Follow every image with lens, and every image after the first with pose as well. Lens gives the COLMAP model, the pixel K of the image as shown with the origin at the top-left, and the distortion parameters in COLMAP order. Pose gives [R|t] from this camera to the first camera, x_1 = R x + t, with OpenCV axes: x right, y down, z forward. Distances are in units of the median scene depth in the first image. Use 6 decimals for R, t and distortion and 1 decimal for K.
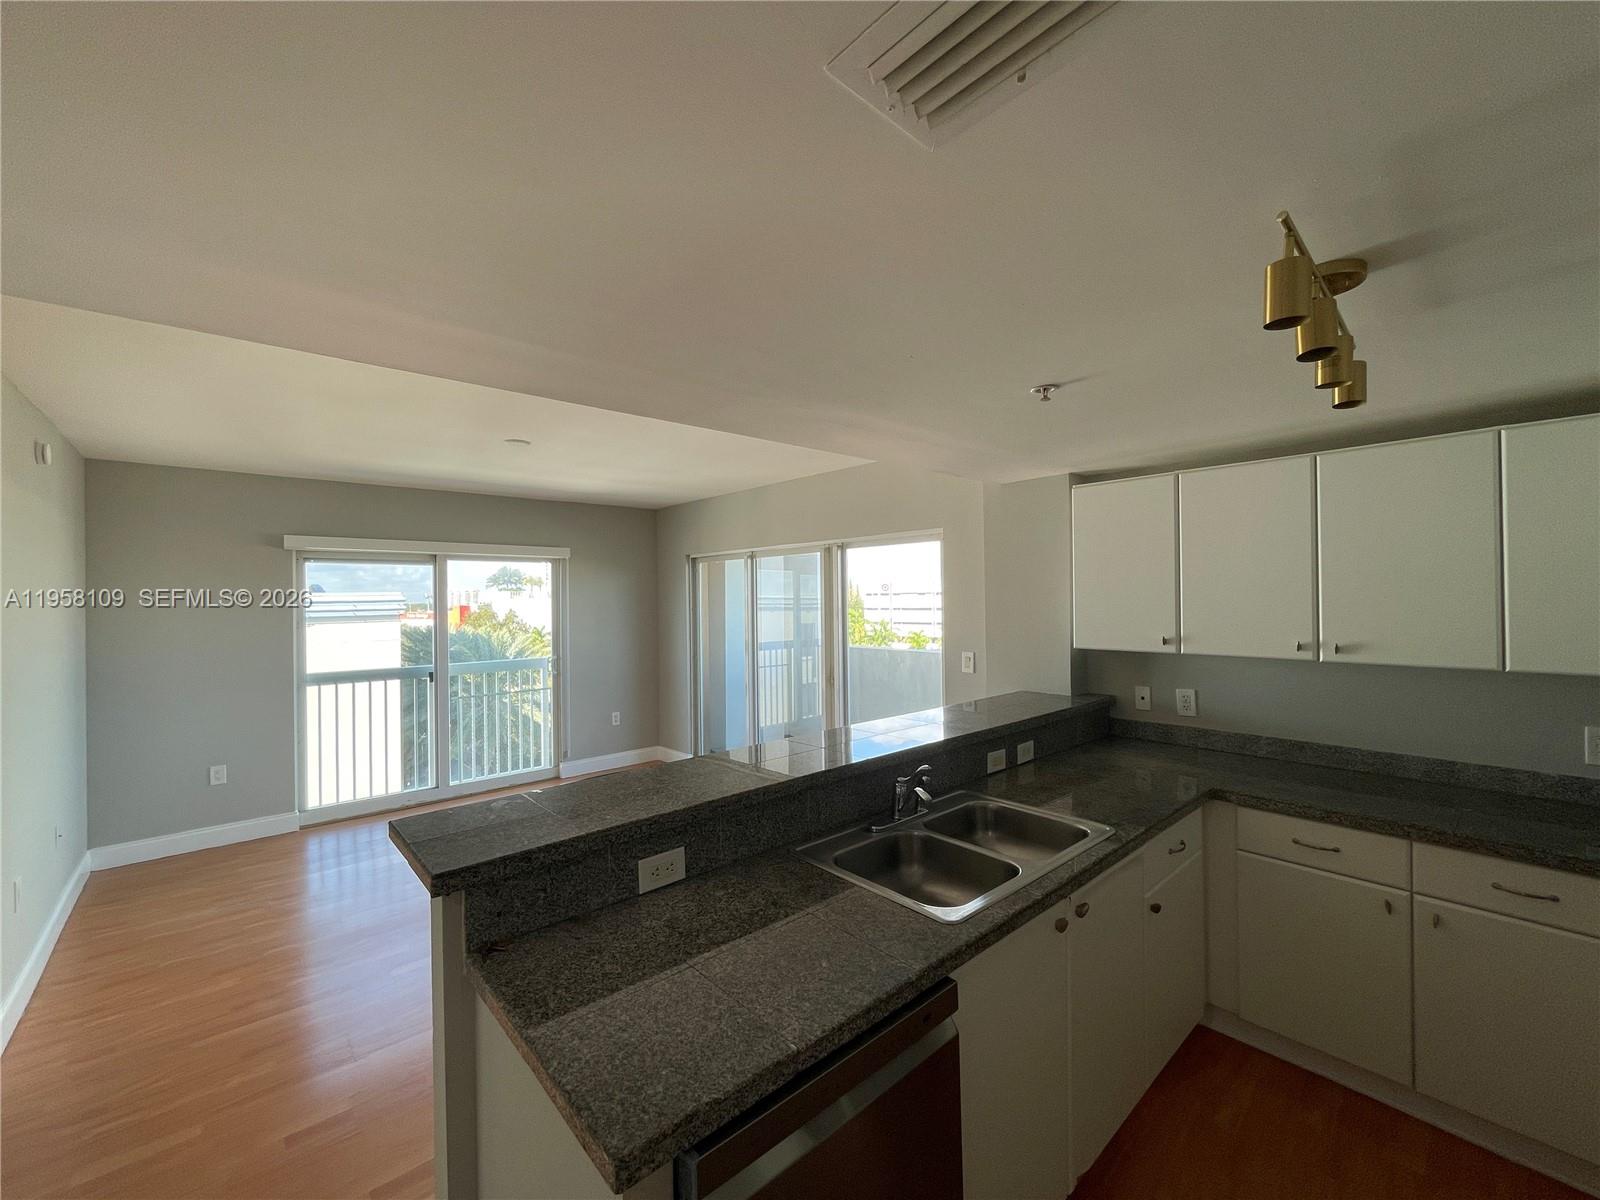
lens RADIAL K [[646.0, 0, 805.7], [0, 646.0, 596.9], [0, 0, 1]] dist [-0.002304, 0.000268]
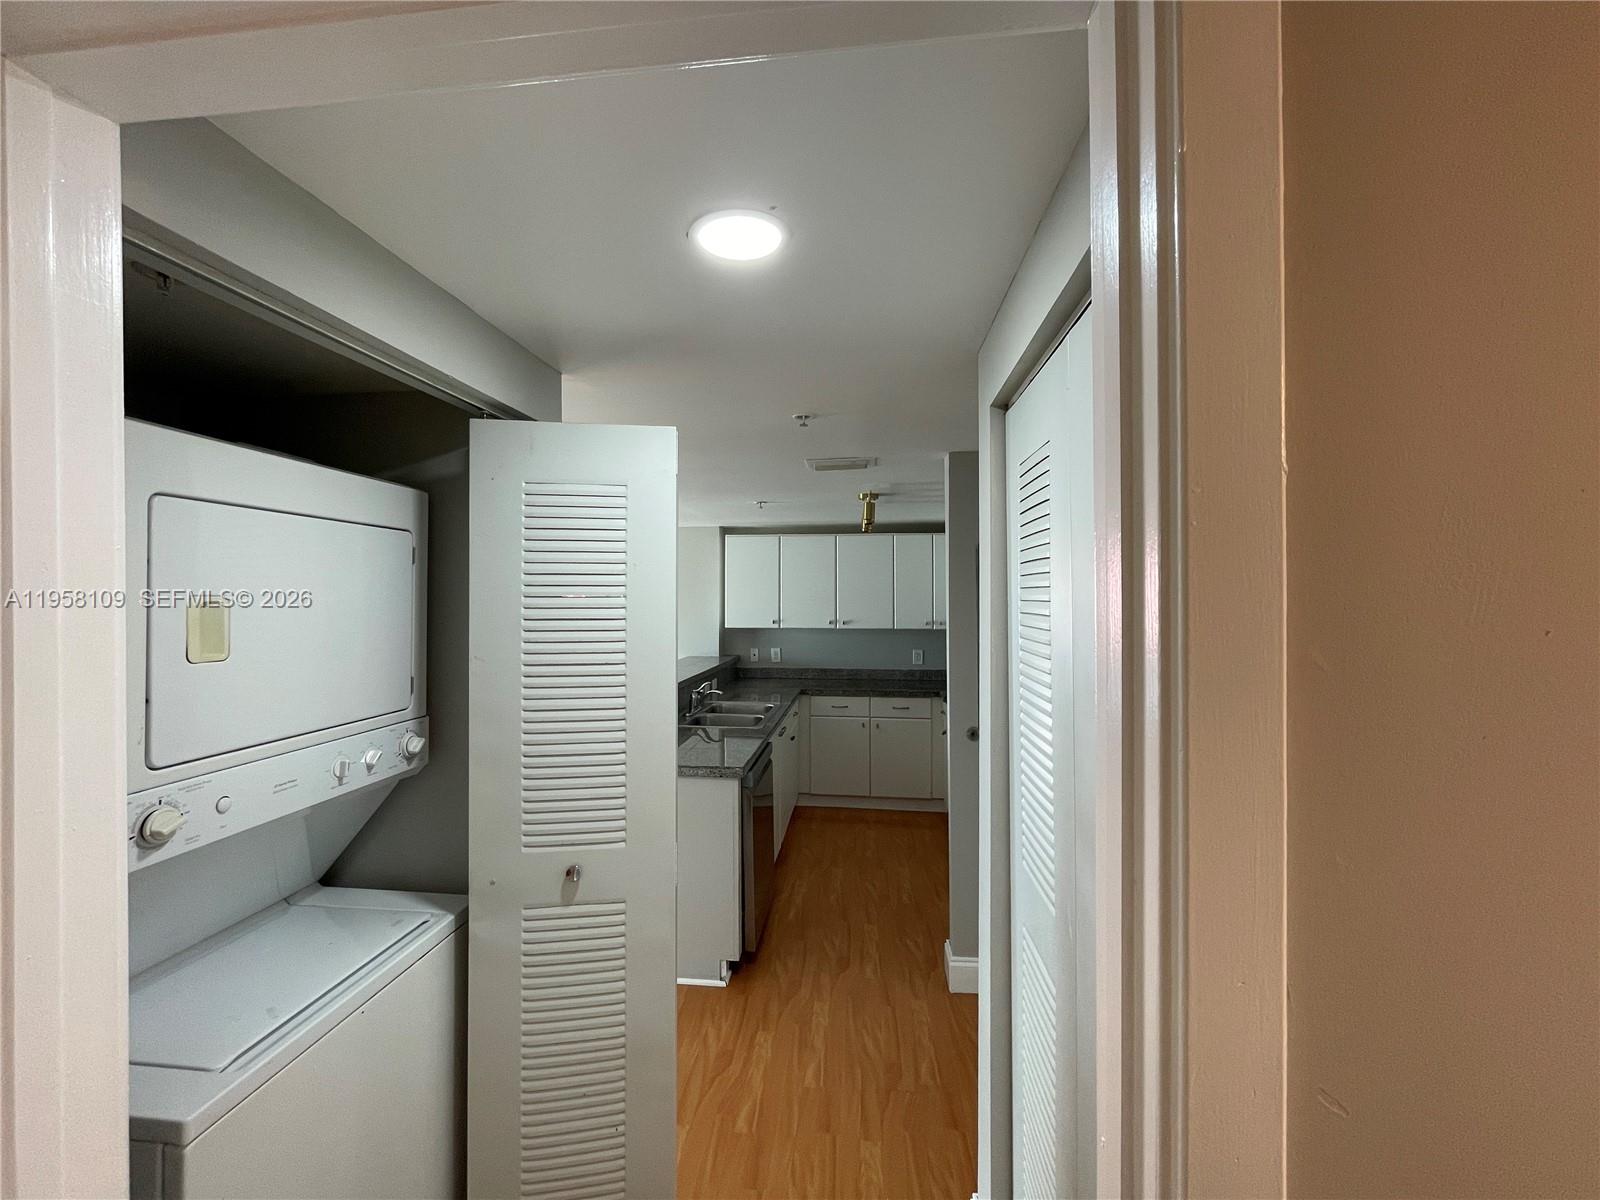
lens RADIAL K [[646.0, 0, 797.9], [0, 646.0, 598.5], [0, 0, 1]] dist [-0.002304, 0.000268]
pose [[0.749370, 0.008208, 0.662101, -0.468231], [-0.008077, 0.999962, -0.003255, 0.002637], [-0.662102, -0.002909, 0.749408, -0.348026]]
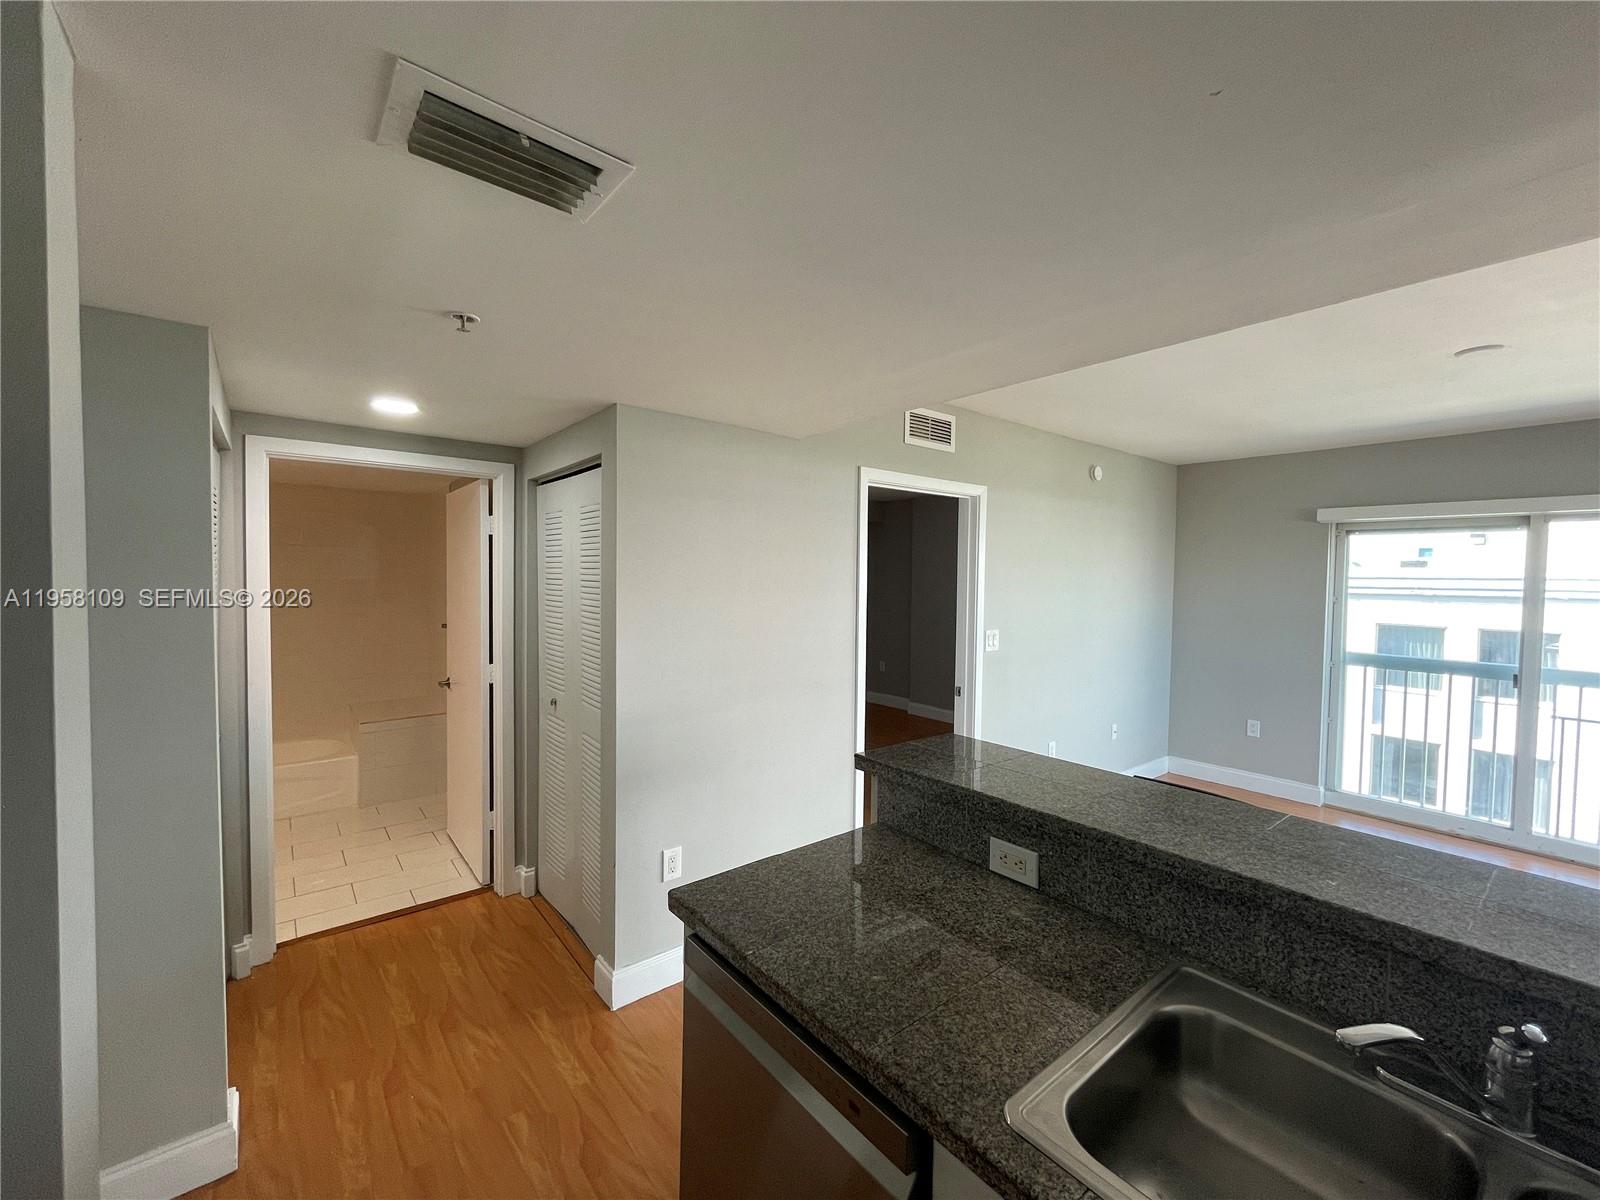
lens RADIAL K [[646.0, 0, 791.5], [0, 646.0, 595.5], [0, 0, 1]] dist [-0.002304, 0.000268]
pose [[-0.059868, 0.044532, -0.997212, 0.282122], [-0.006911, 0.998962, 0.045025, -0.002138], [0.998182, 0.009587, -0.059499, 0.286401]]
